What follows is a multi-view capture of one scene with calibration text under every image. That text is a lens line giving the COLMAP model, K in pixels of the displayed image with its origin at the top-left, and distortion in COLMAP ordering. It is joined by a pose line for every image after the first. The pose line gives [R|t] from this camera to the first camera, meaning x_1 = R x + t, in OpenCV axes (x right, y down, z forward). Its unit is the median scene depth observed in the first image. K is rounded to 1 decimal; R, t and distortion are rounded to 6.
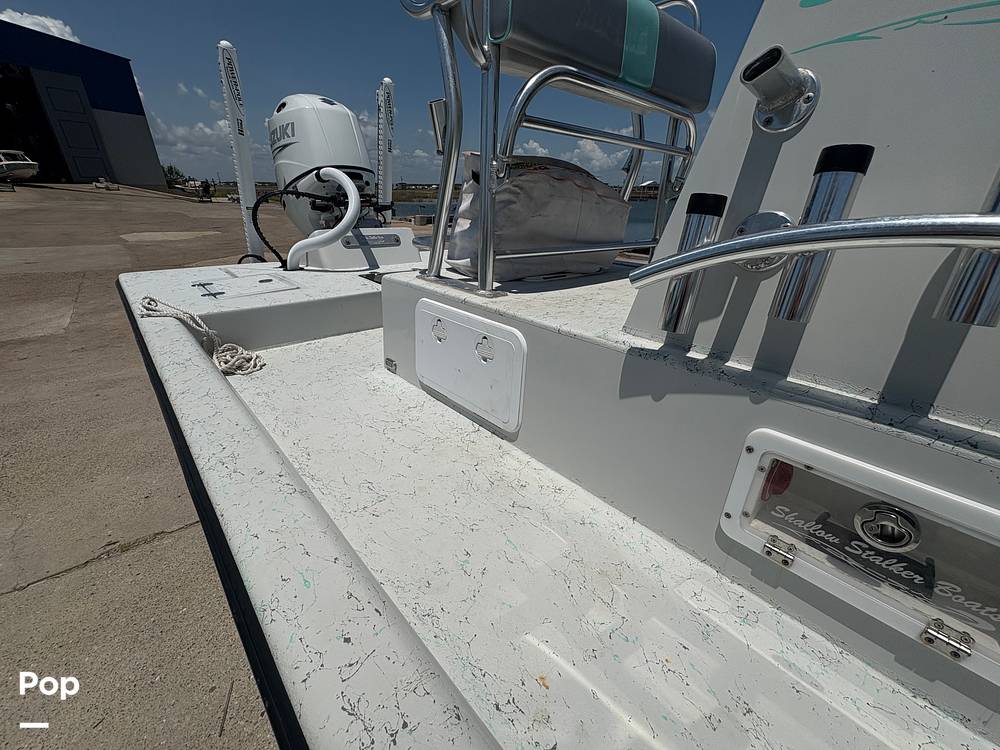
lens RADIAL K [[399.2, 0, 500.0], [0, 399.2, 375.0], [0, 0, 1]] dist [0.000962, 0.000219]
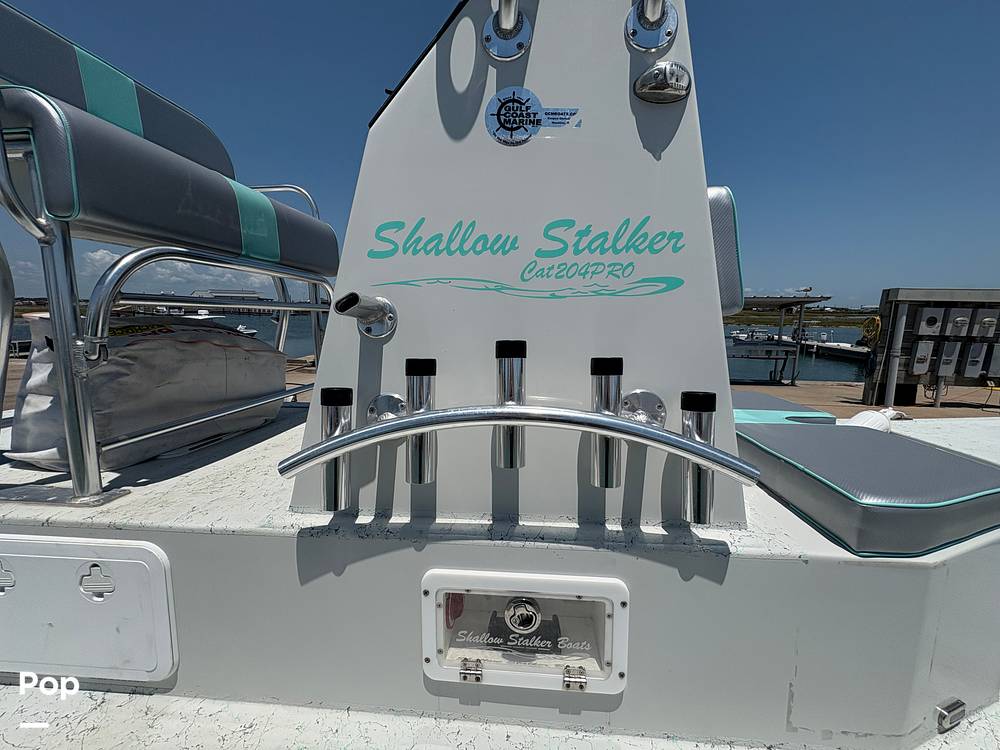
lens RADIAL K [[399.2, 0, 500.0], [0, 399.2, 375.0], [0, 0, 1]] dist [0.000962, 0.000219]
pose [[0.733512, -0.120611, 0.668890, 0.075519], [0.287182, 0.946964, -0.144174, -0.136892], [-0.616025, 0.297846, 0.729247, -0.108819]]
